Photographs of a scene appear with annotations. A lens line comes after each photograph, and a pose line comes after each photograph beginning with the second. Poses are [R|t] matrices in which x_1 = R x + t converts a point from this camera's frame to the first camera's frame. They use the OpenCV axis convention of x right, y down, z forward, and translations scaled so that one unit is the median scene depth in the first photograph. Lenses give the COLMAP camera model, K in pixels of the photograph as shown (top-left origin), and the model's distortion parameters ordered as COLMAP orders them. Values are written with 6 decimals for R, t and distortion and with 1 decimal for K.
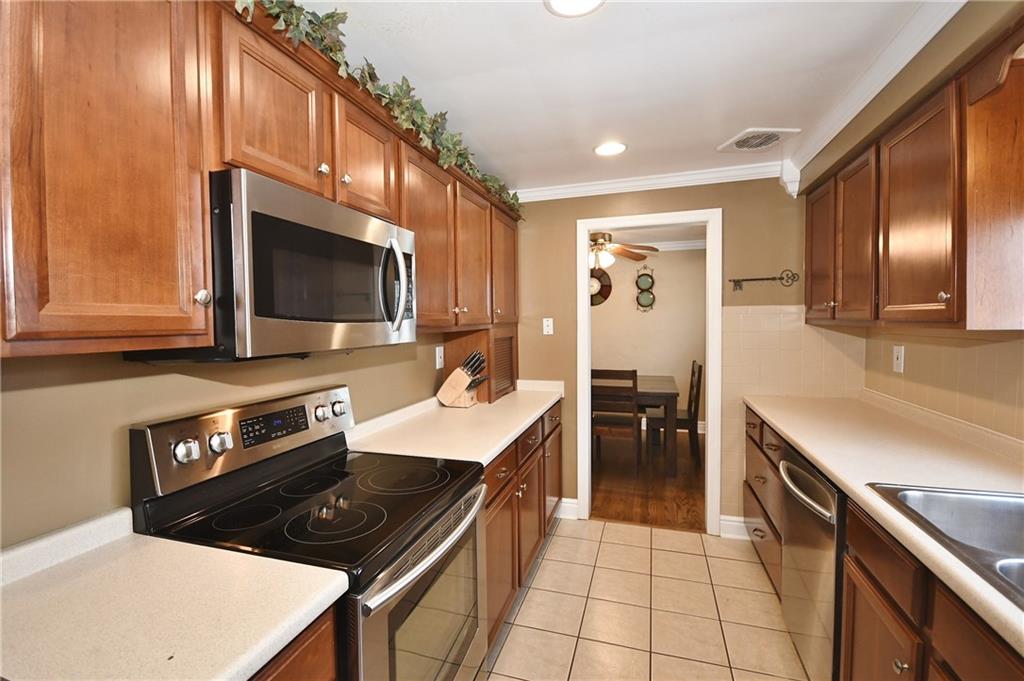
lens RADIAL K [[446.1, 0, 495.2], [0, 446.1, 345.1], [0, 0, 1]] dist [0.000950, -0.010235]
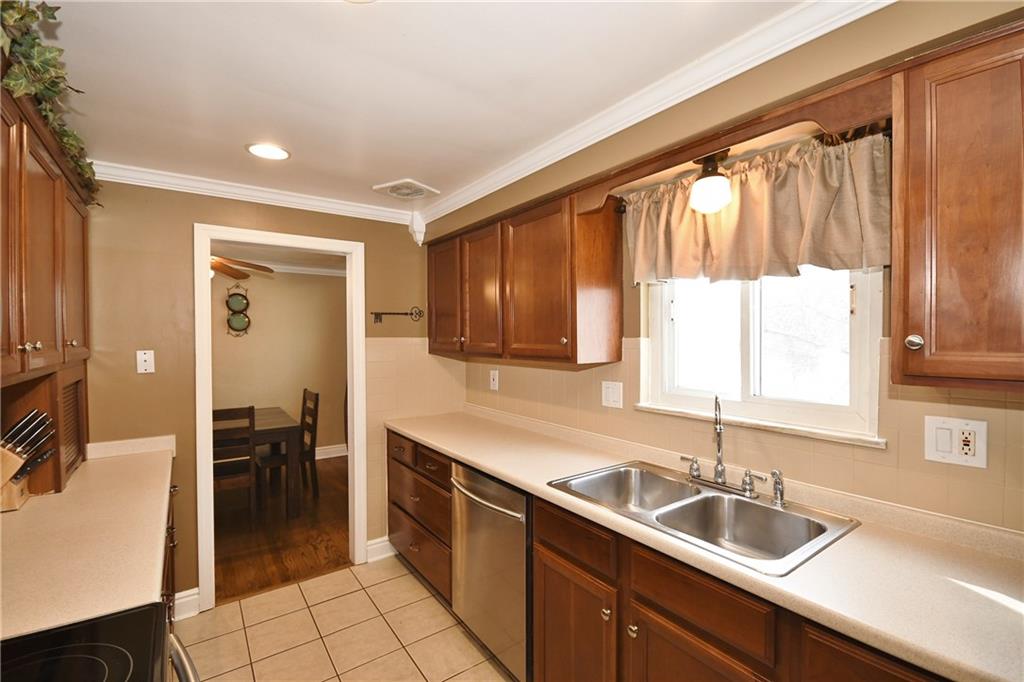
lens RADIAL K [[446.1, 0, 495.2], [0, 446.1, 345.6], [0, 0, 1]] dist [0.000950, -0.010235]
pose [[0.590158, -0.007034, 0.807257, -0.144841], [0.040844, 0.998942, -0.021156, -0.033420], [-0.806254, 0.045457, 0.589821, 0.147133]]
